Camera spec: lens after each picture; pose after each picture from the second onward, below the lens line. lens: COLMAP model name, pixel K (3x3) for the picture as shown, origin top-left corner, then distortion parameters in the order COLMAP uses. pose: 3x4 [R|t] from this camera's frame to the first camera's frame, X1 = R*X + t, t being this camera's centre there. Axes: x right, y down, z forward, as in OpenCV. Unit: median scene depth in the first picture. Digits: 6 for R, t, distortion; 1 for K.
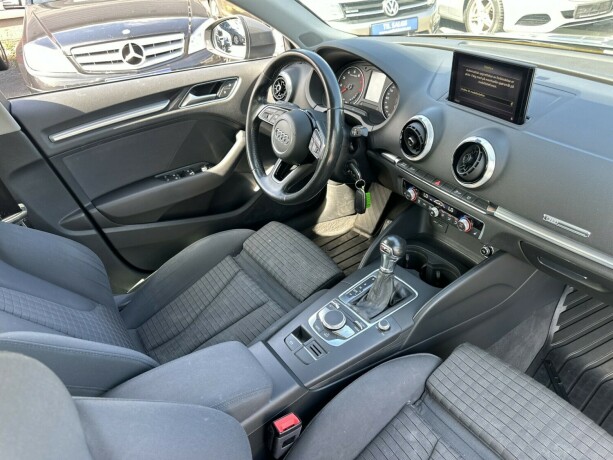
lens RADIAL K [[428.2, 0, 306.5], [0, 428.2, 230.0], [0, 0, 1]] dist [0.020020, -0.001034]
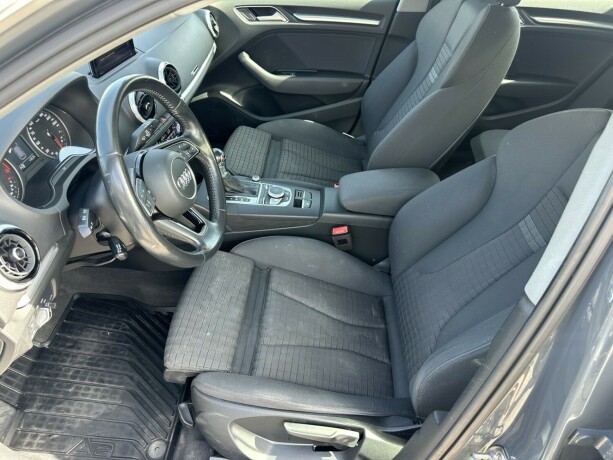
lens RADIAL K [[428.2, 0, 306.5], [0, 428.2, 230.0], [0, 0, 1]] dist [0.020020, -0.001034]
pose [[-0.774738, -0.370778, 0.512157, -0.759395], [0.371726, 0.388142, 0.843306, -0.872811], [-0.511469, 0.843724, -0.162881, 1.243838]]
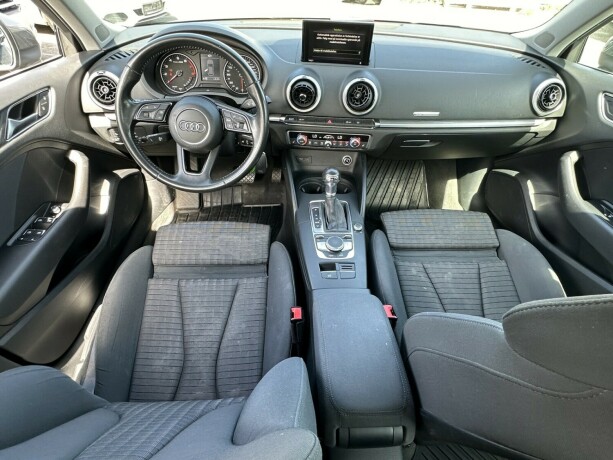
lens RADIAL K [[341.9, 0, 303.4], [0, 341.9, 231.4], [0, 0, 1]] dist [0.000678, 0.000451]
pose [[0.558049, -0.481134, 0.676086, -0.641497], [0.412805, 0.867743, 0.276792, -0.140253], [-0.719843, 0.124628, 0.682857, 0.348000]]
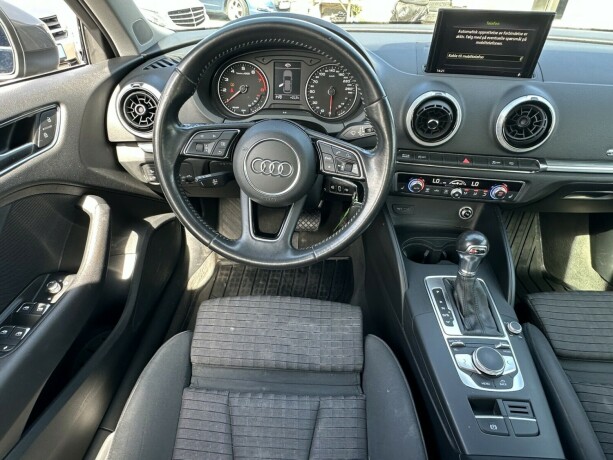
lens RADIAL K [[342.9, 0, 305.0], [0, 342.9, 233.9], [0, 0, 1]] dist [-0.000974, -0.000066]
pose [[0.618651, -0.413522, 0.668035, -0.446265], [0.395194, 0.898668, 0.190307, -0.239466], [-0.679038, 0.146270, 0.719383, 0.718309]]
